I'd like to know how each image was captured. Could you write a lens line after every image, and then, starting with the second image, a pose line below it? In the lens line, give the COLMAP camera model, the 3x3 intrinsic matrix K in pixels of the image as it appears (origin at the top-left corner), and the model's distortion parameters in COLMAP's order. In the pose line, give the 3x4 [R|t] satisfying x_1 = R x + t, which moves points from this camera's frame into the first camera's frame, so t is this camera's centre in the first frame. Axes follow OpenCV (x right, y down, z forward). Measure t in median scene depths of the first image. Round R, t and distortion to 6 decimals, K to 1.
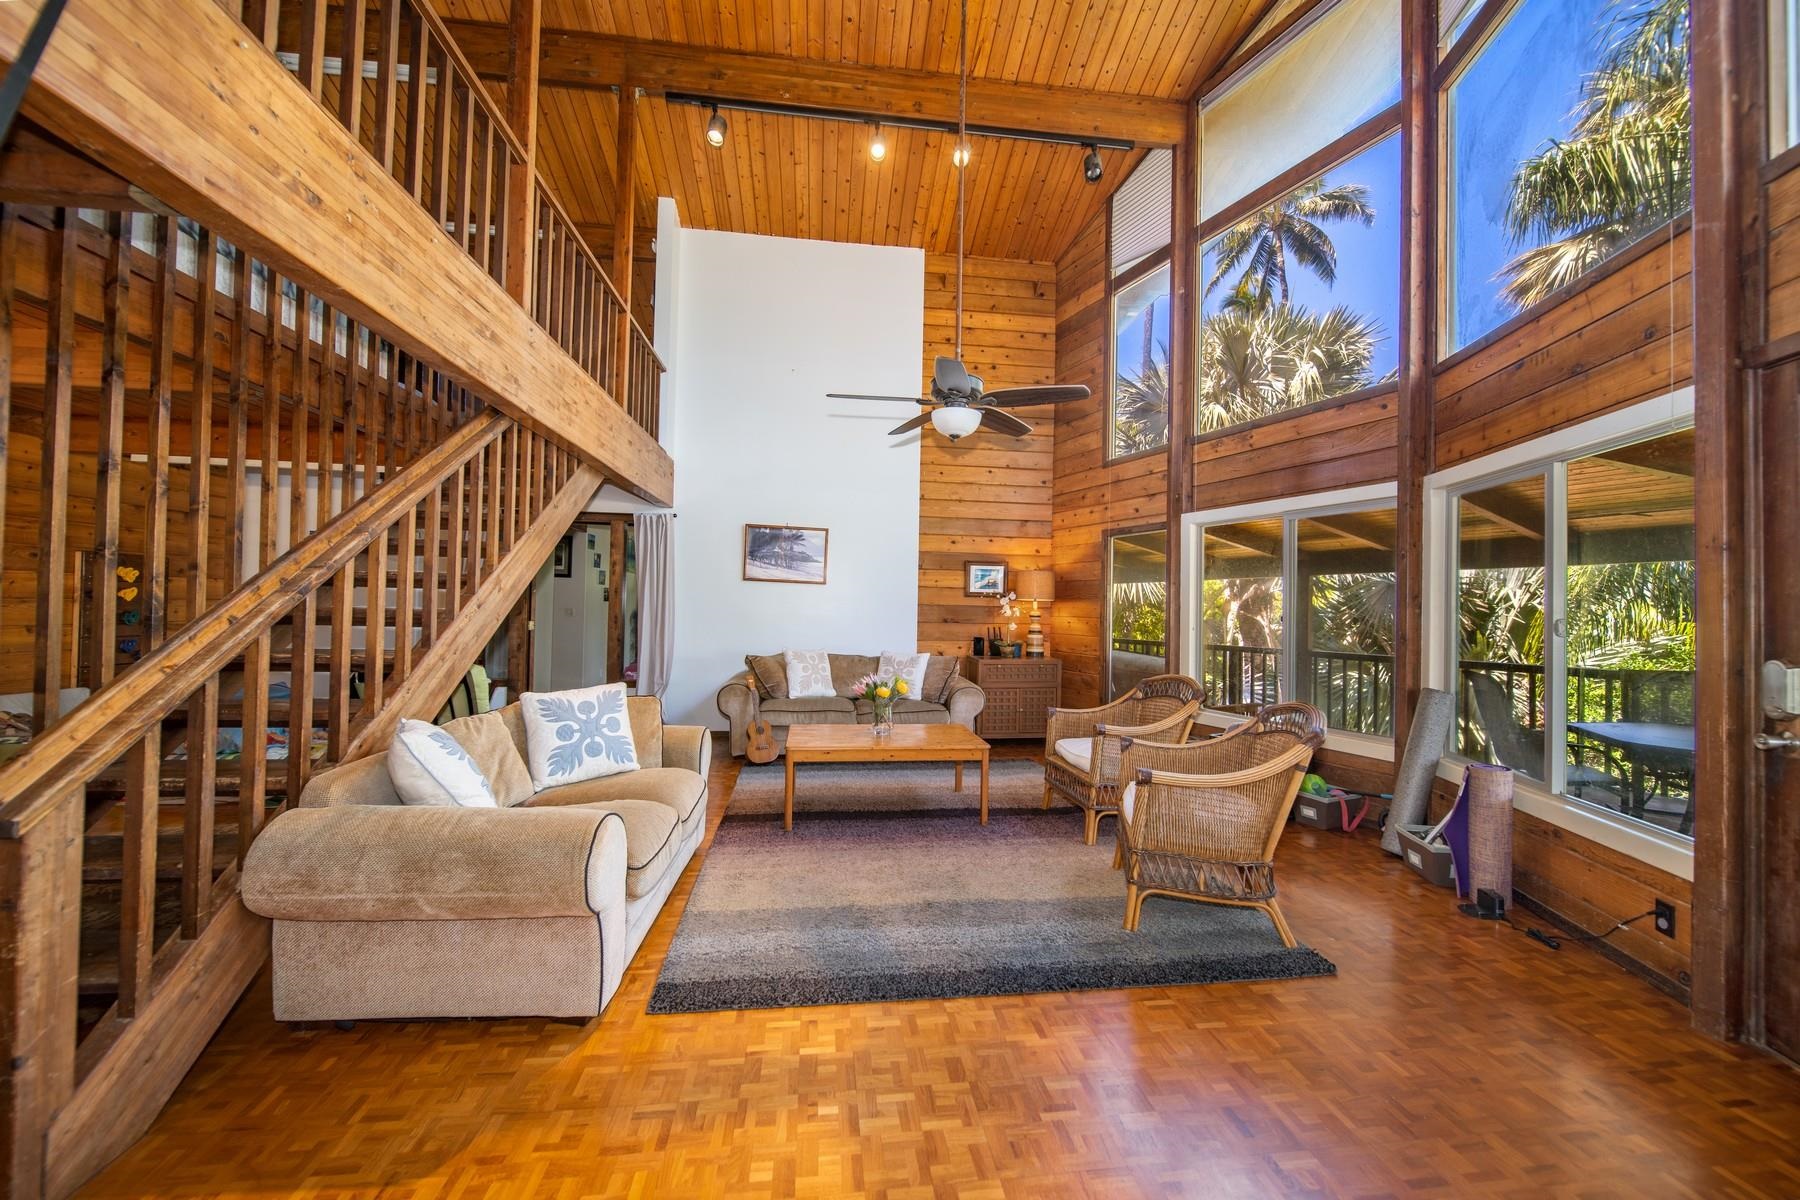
lens RADIAL K [[675.1, 0, 900.0], [0, 675.1, 600.0], [0, 0, 1]] dist [0.000851, -0.000098]
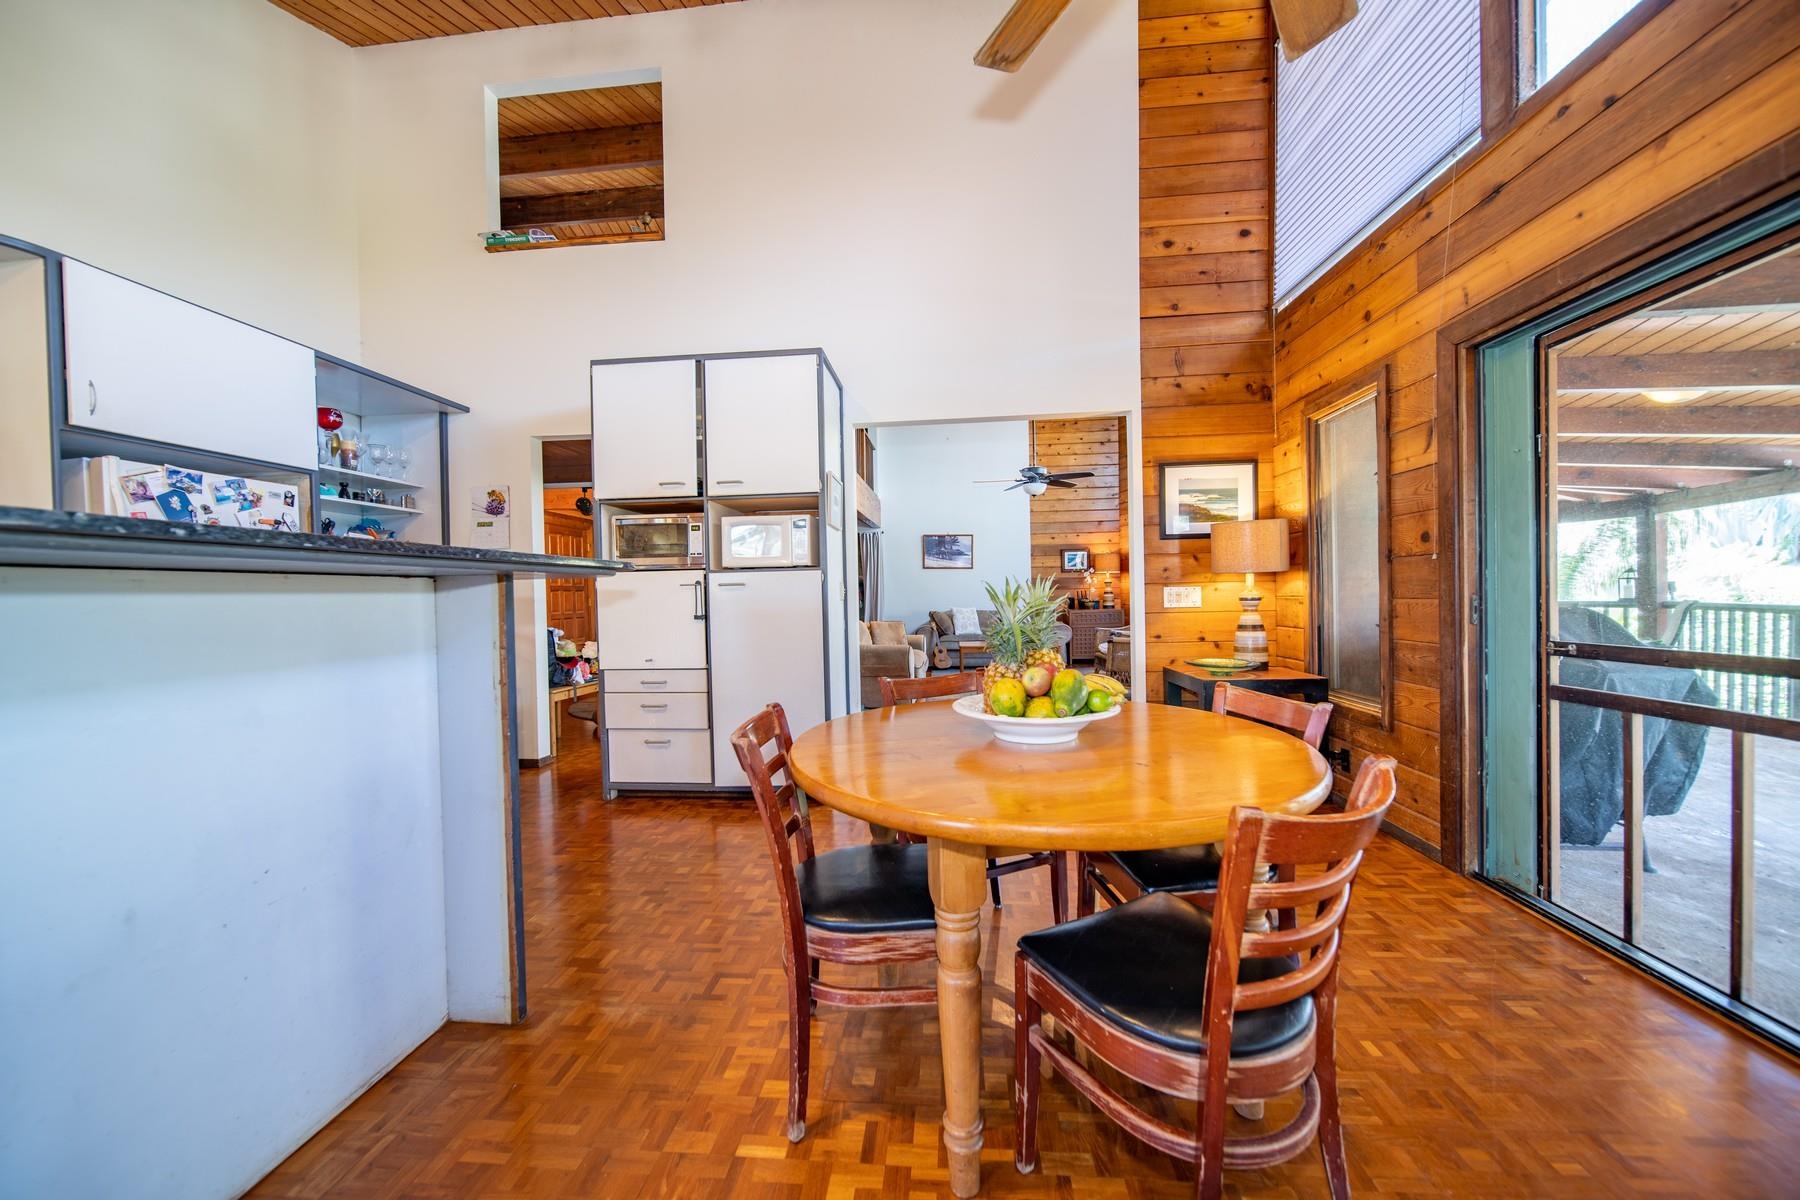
lens RADIAL K [[628.5, 0, 900.0], [0, 628.5, 600.0], [0, 0, 1]] dist [-0.000506, -0.000107]
pose [[0.977960, -0.036616, -0.205557, 0.028106], [0.042235, 0.998843, 0.023014, 0.010631], [0.204476, -0.031188, 0.978375, -0.537735]]
